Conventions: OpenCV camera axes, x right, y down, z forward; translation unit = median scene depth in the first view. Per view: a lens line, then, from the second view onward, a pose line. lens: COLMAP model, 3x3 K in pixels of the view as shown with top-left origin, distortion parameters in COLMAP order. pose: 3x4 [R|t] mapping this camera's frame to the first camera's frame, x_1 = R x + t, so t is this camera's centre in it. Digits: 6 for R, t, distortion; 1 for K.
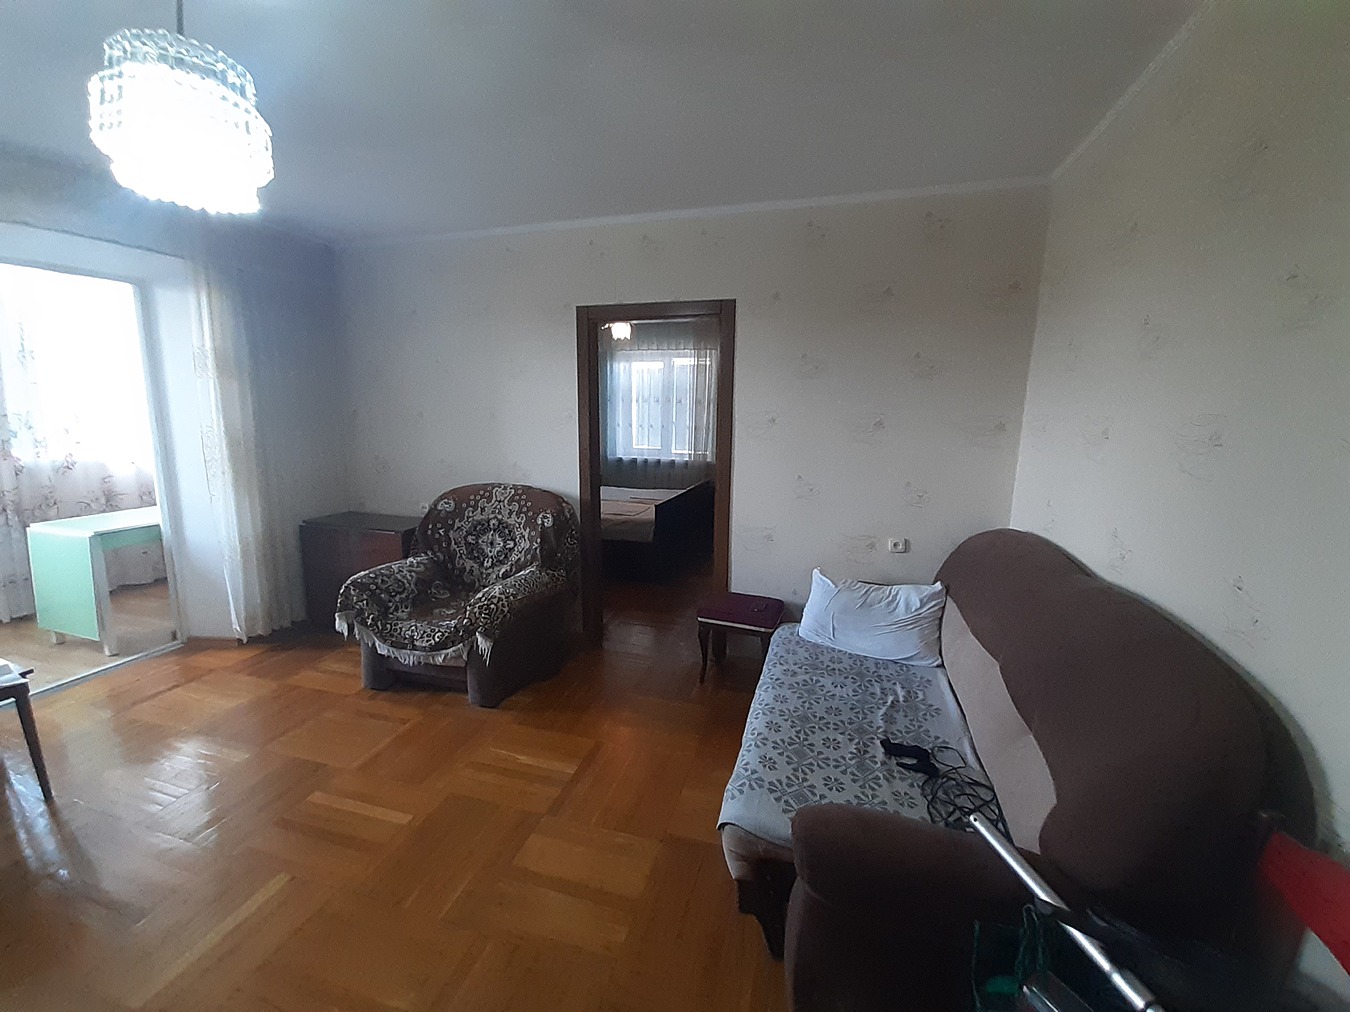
lens RADIAL K [[532.8, 0, 676.6], [0, 532.8, 487.3], [0, 0, 1]] dist [0.022913, -0.015424]
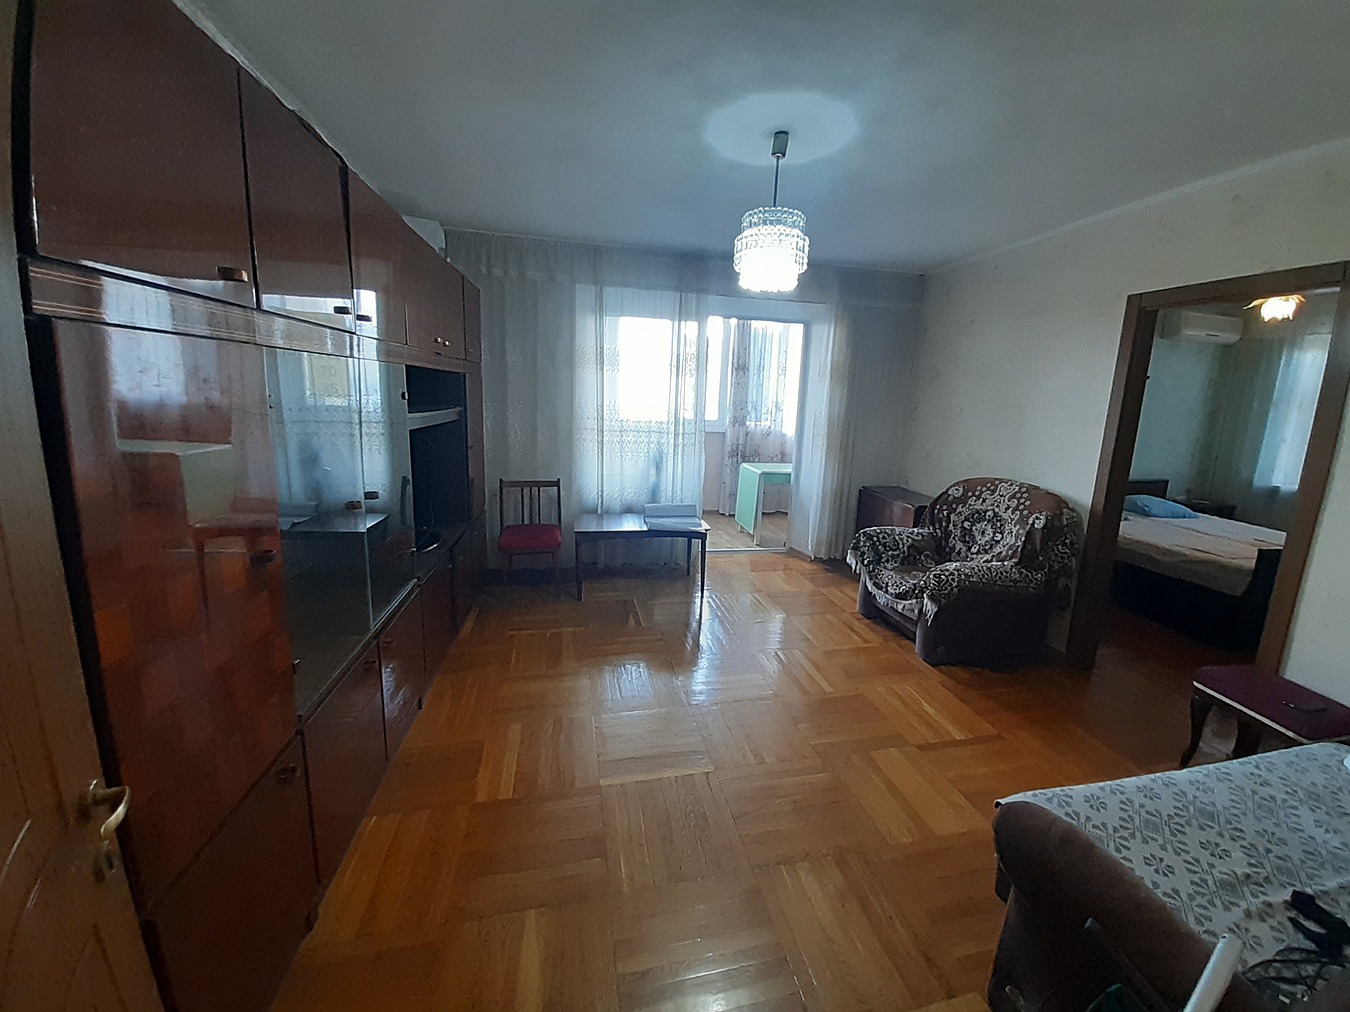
lens RADIAL K [[532.8, 0, 676.6], [0, 532.8, 487.3], [0, 0, 1]] dist [0.022913, -0.015424]
pose [[0.451307, 0.161245, -0.877680, 0.310600], [-0.161888, 0.982013, 0.097169, 0.011683], [0.877561, 0.098233, 0.469293, -0.050185]]
